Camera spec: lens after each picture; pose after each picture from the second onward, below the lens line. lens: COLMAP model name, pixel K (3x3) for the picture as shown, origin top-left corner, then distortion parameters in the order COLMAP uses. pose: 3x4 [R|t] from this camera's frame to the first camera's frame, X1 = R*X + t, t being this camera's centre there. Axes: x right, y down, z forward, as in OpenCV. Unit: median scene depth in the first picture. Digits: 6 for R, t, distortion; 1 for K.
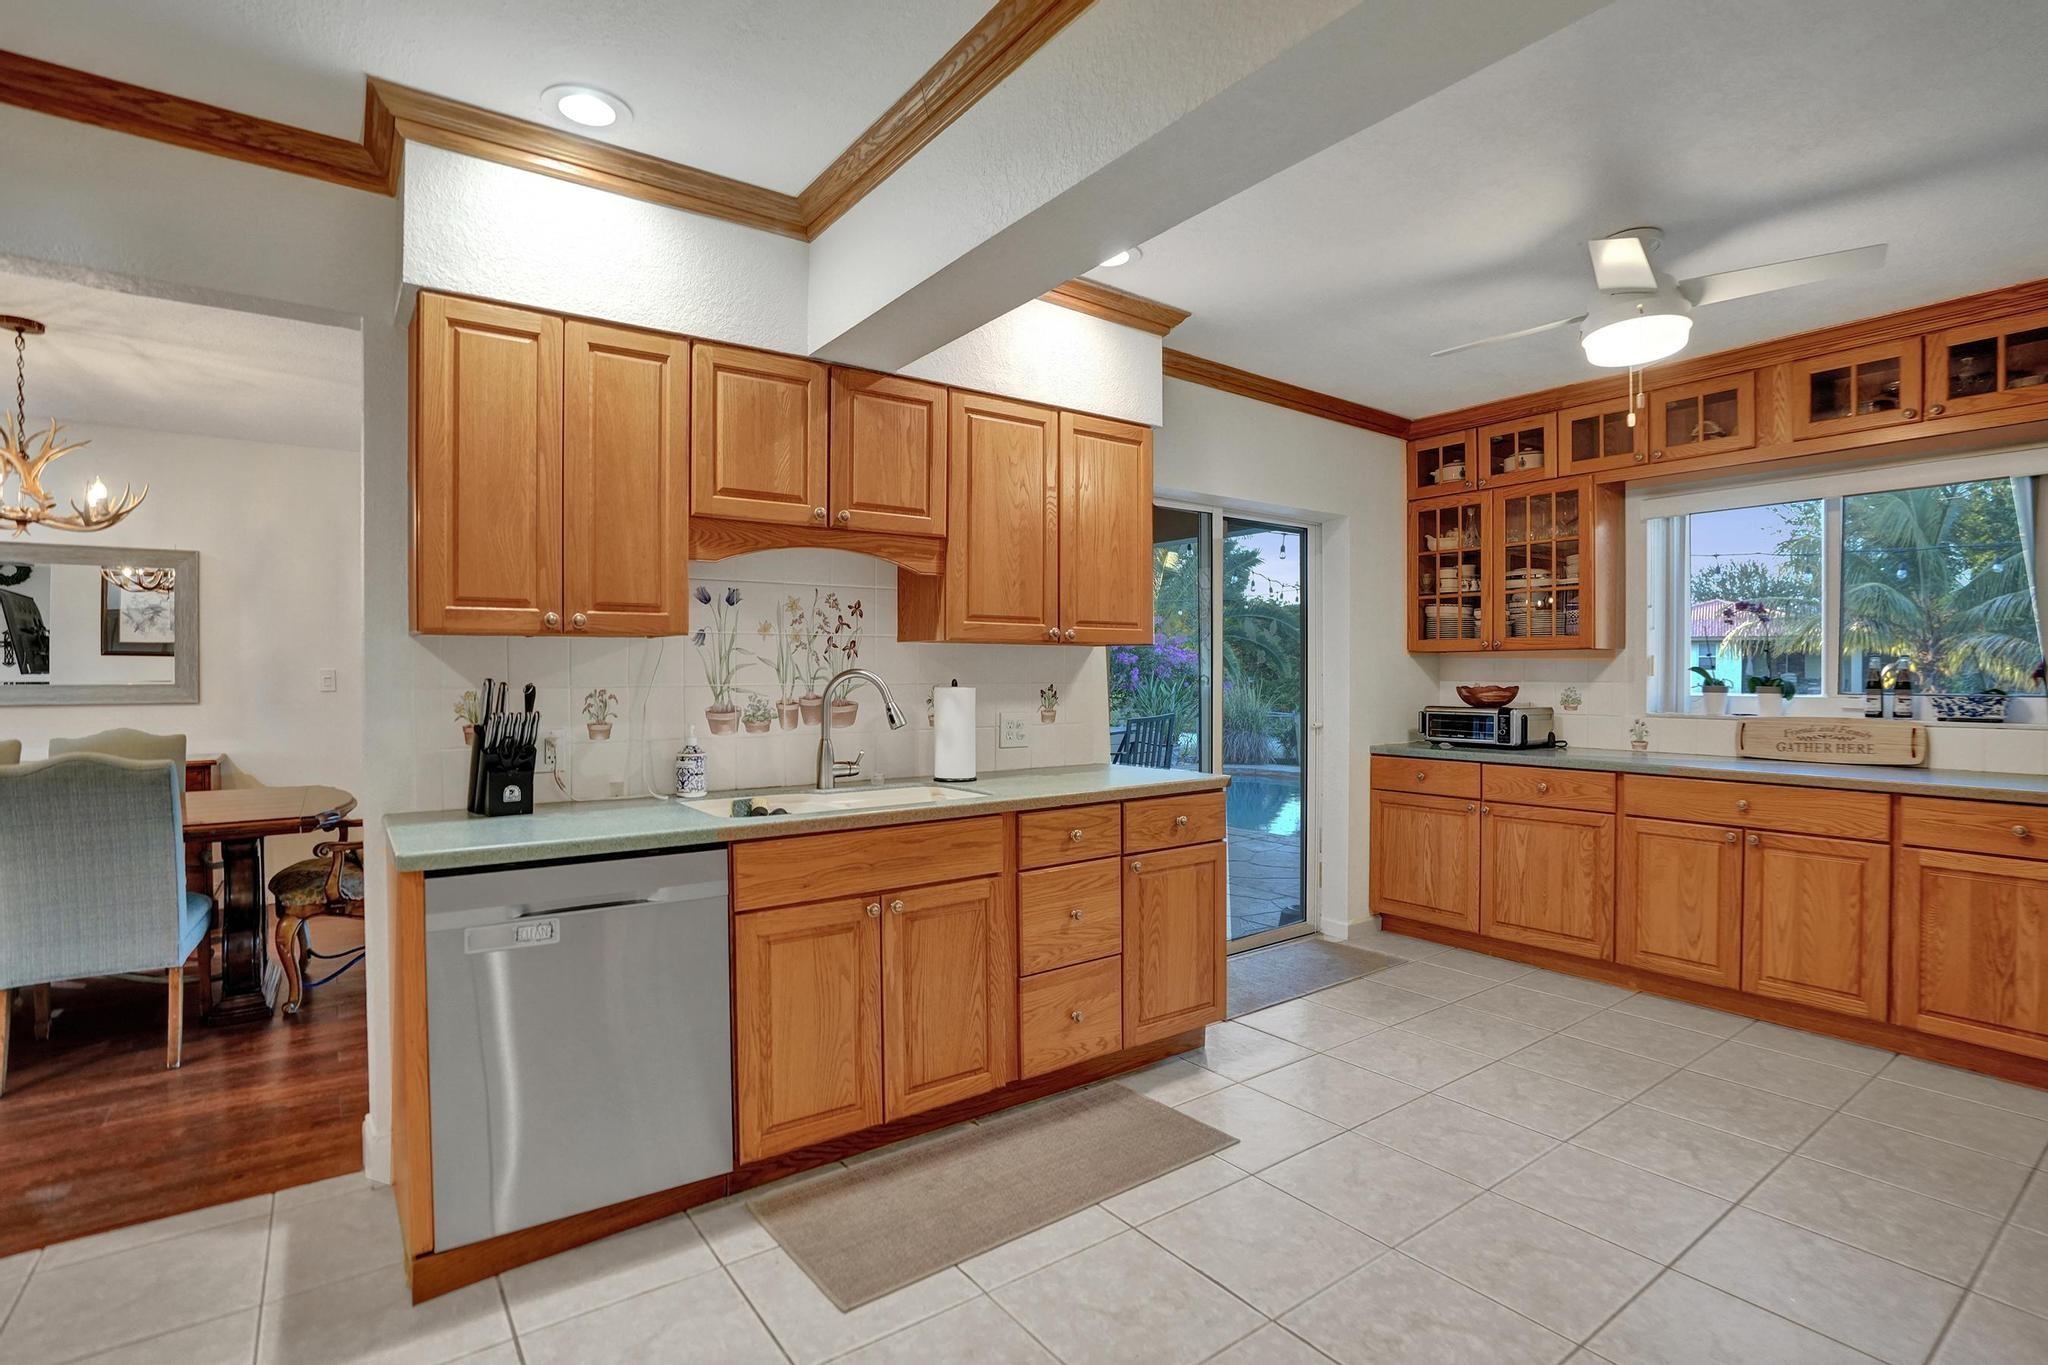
lens RADIAL K [[982.6, 0, 1023.9], [0, 982.6, 683.2], [0, 0, 1]] dist [-0.070170, 0.027996]
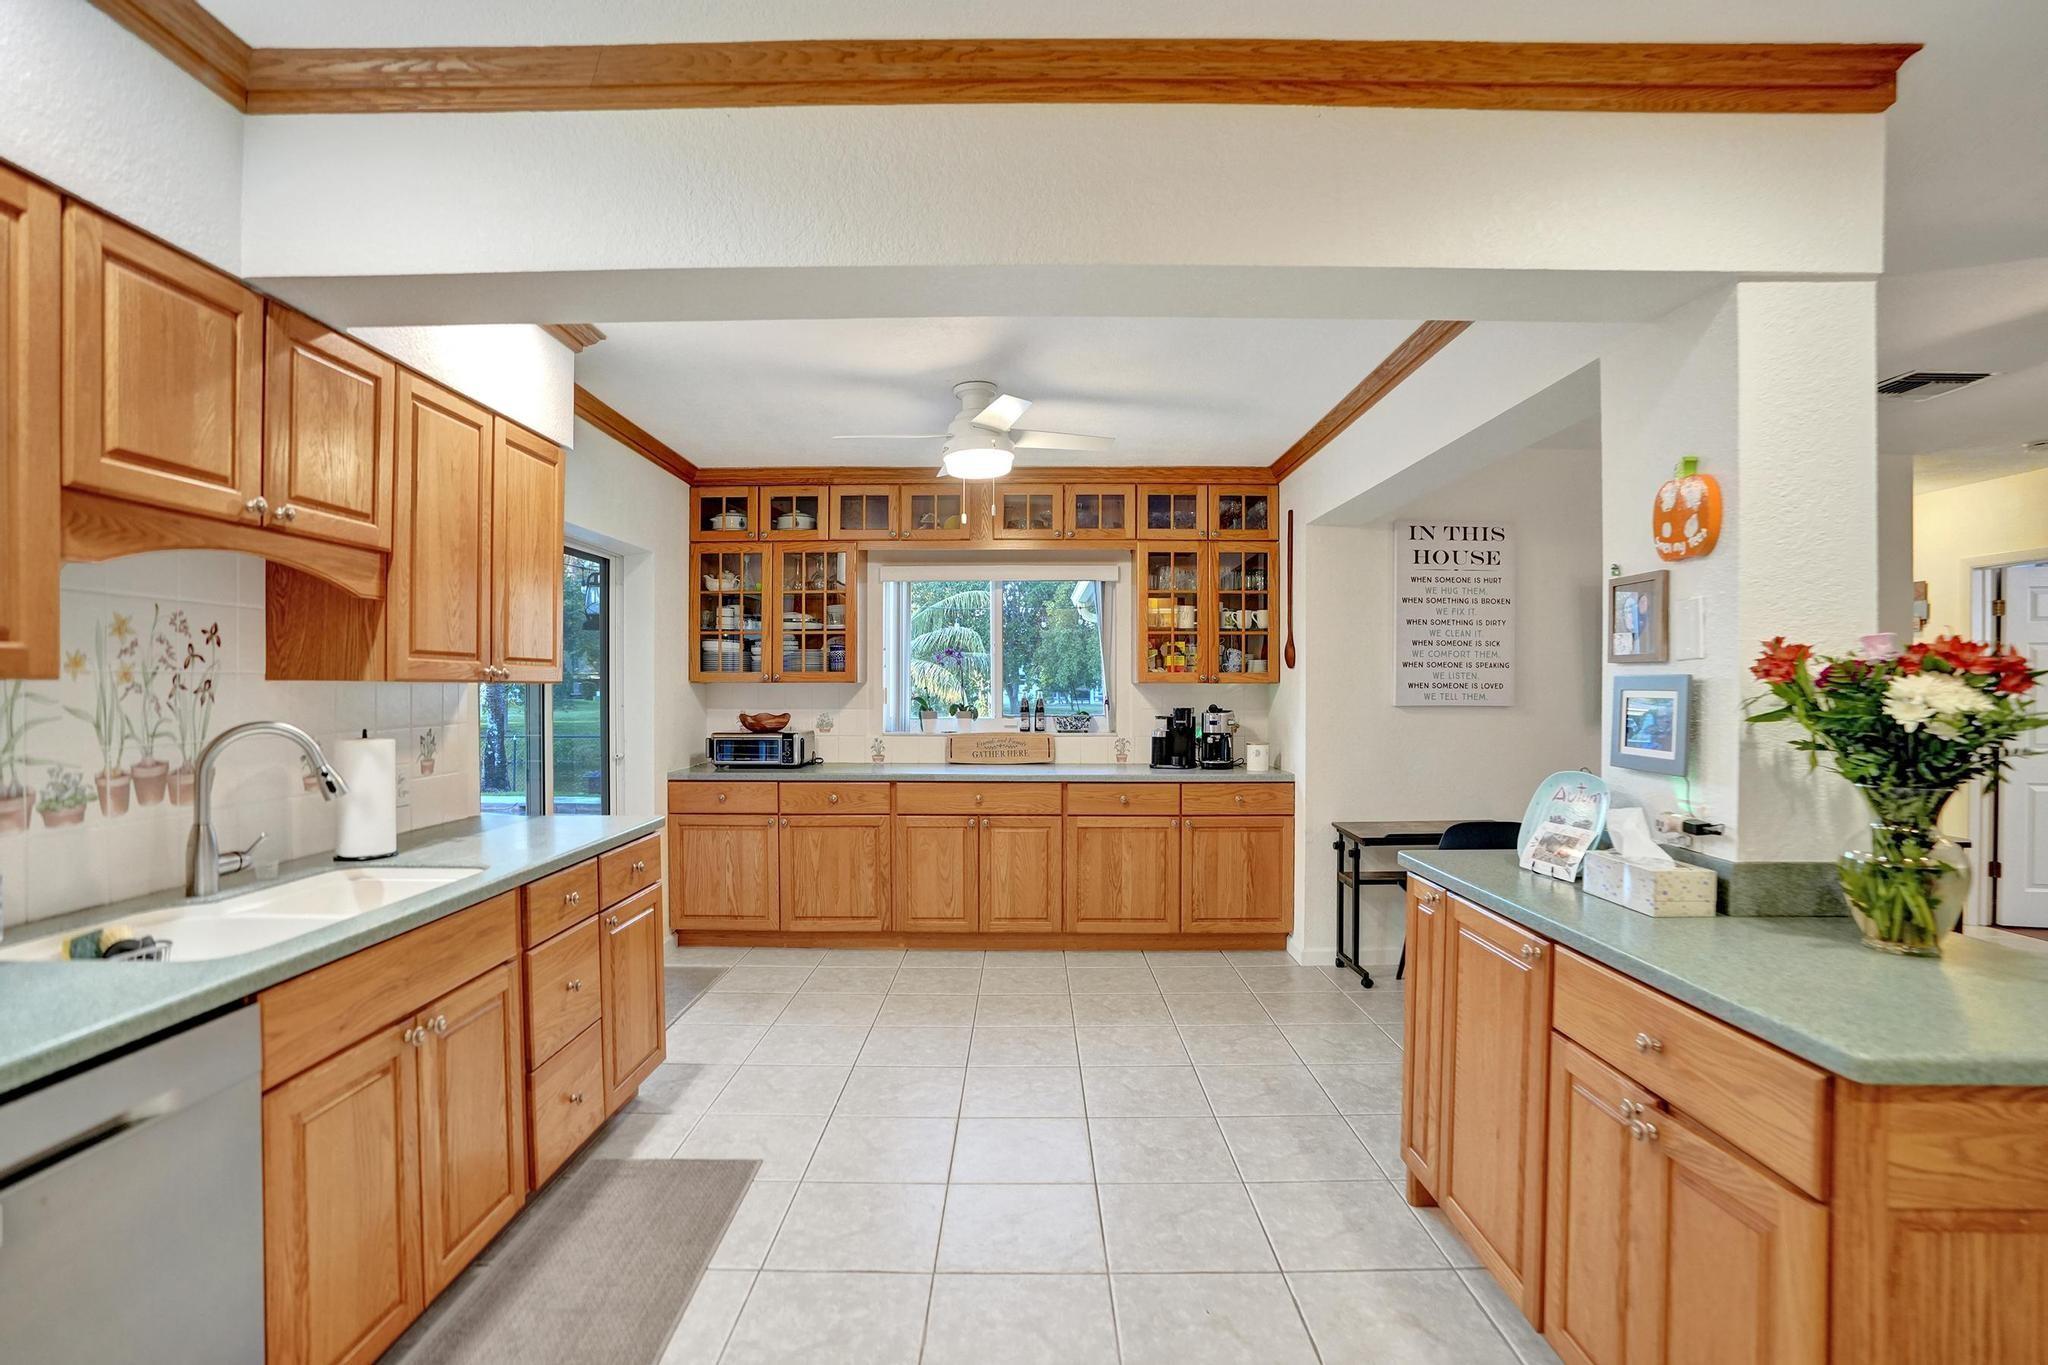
lens RADIAL K [[953.8, 0, 1026.3], [0, 953.8, 692.2], [0, 0, 1]] dist [-0.066342, 0.028270]
pose [[0.588634, -0.004292, 0.808389, -0.369183], [0.007121, 0.999975, 0.000124, -0.030545], [-0.808369, 0.005684, 0.588649, 0.138400]]
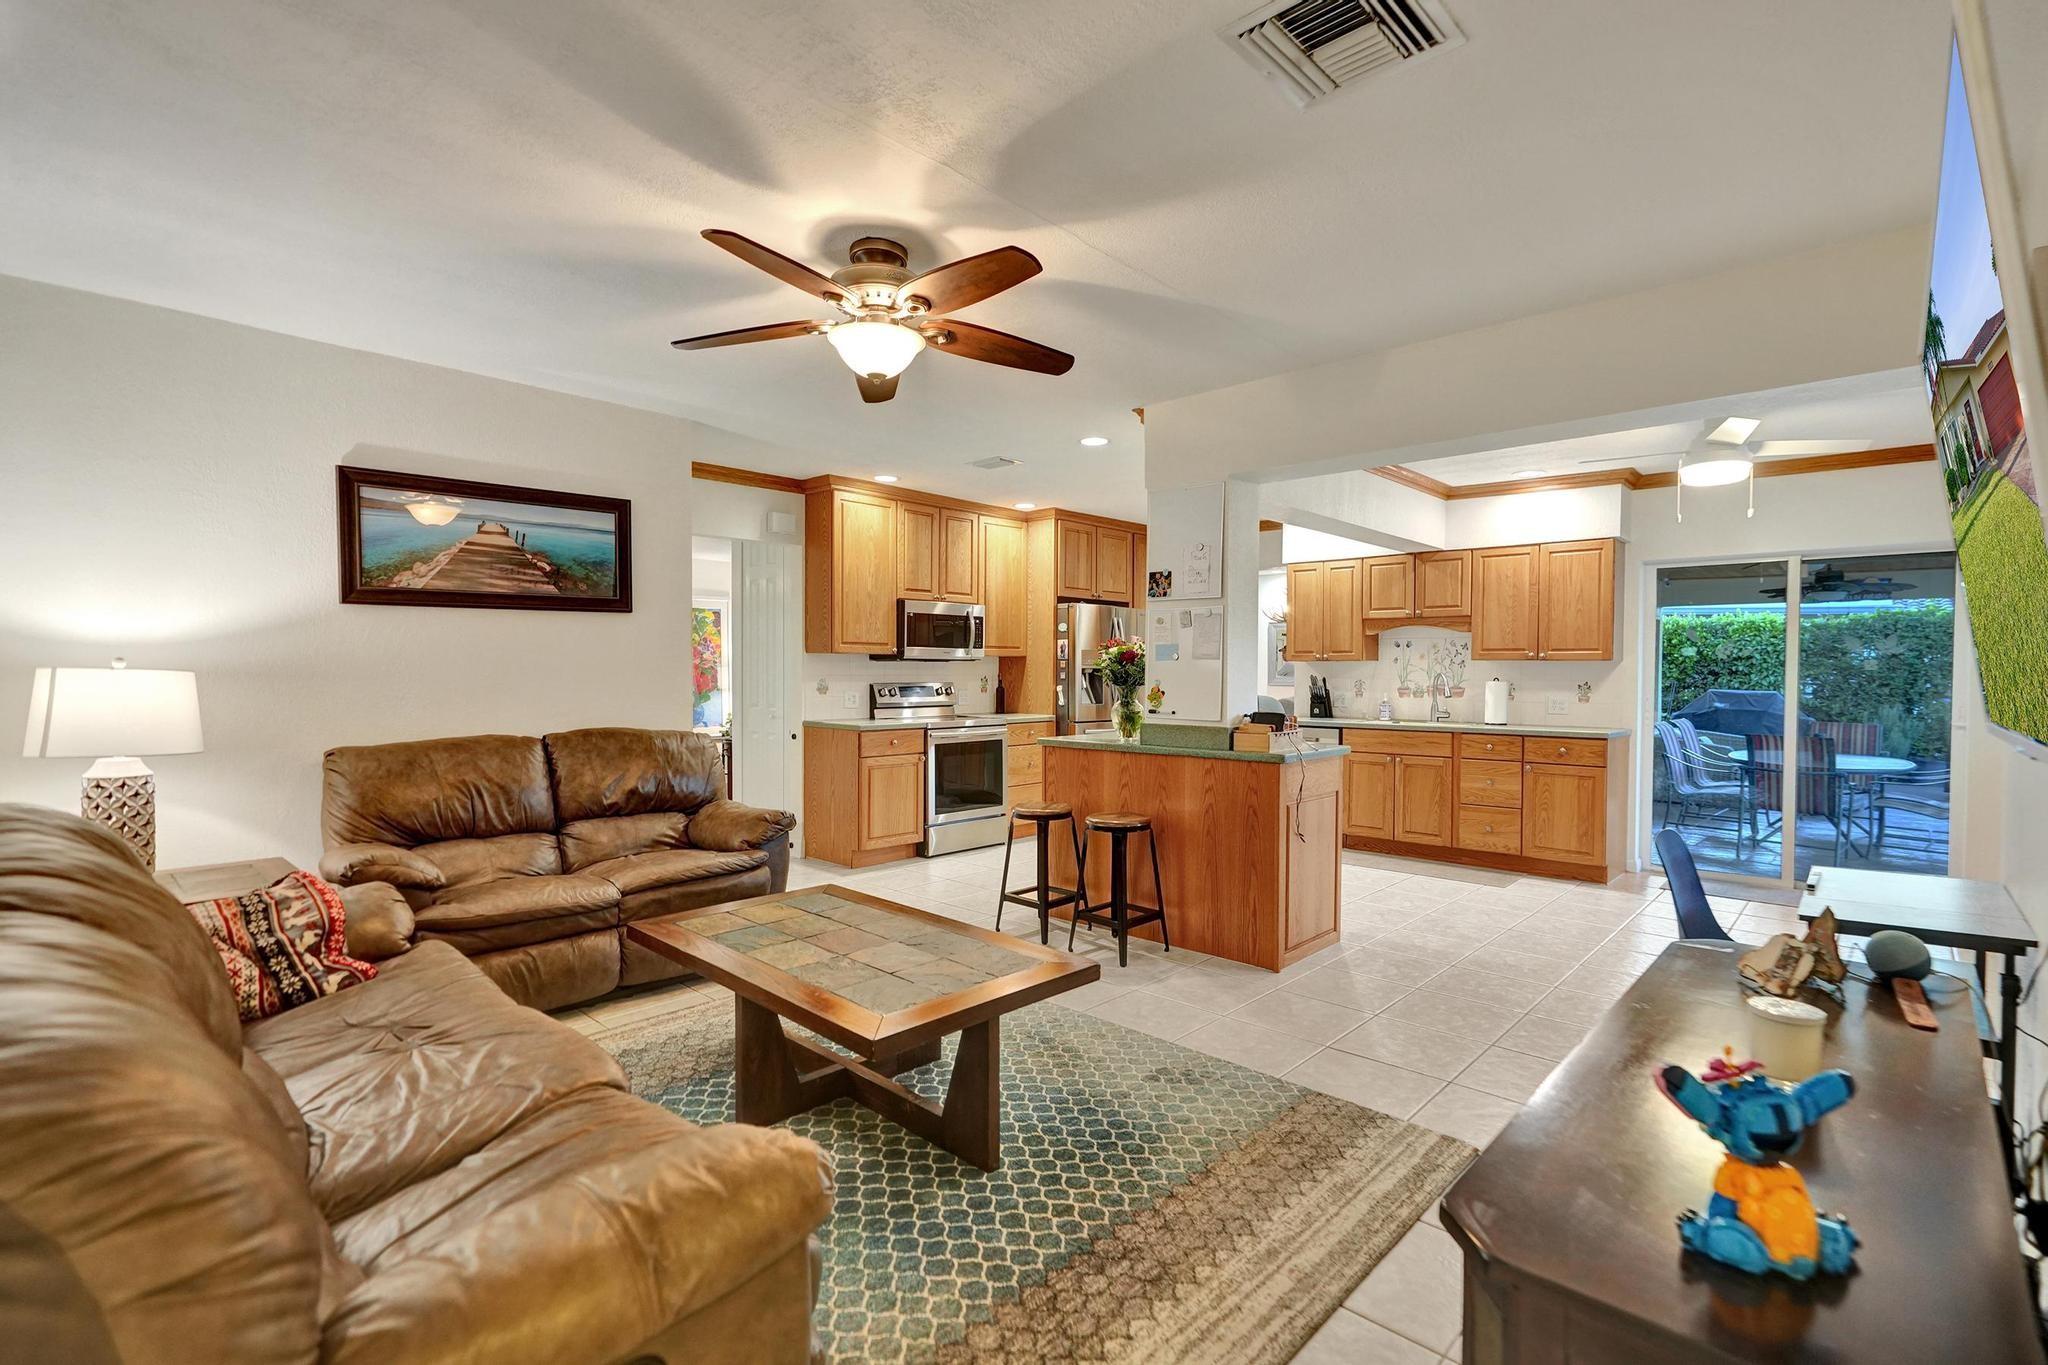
lens RADIAL K [[933.0, 0, 1028.9], [0, 933.0, 688.3], [0, 0, 1]] dist [-0.004716, -0.000243]
pose [[0.187812, 0.019292, -0.982015, 1.795620], [-0.018258, 0.999703, 0.016147, 0.005086], [0.982035, 0.014897, 0.188109, -0.403823]]
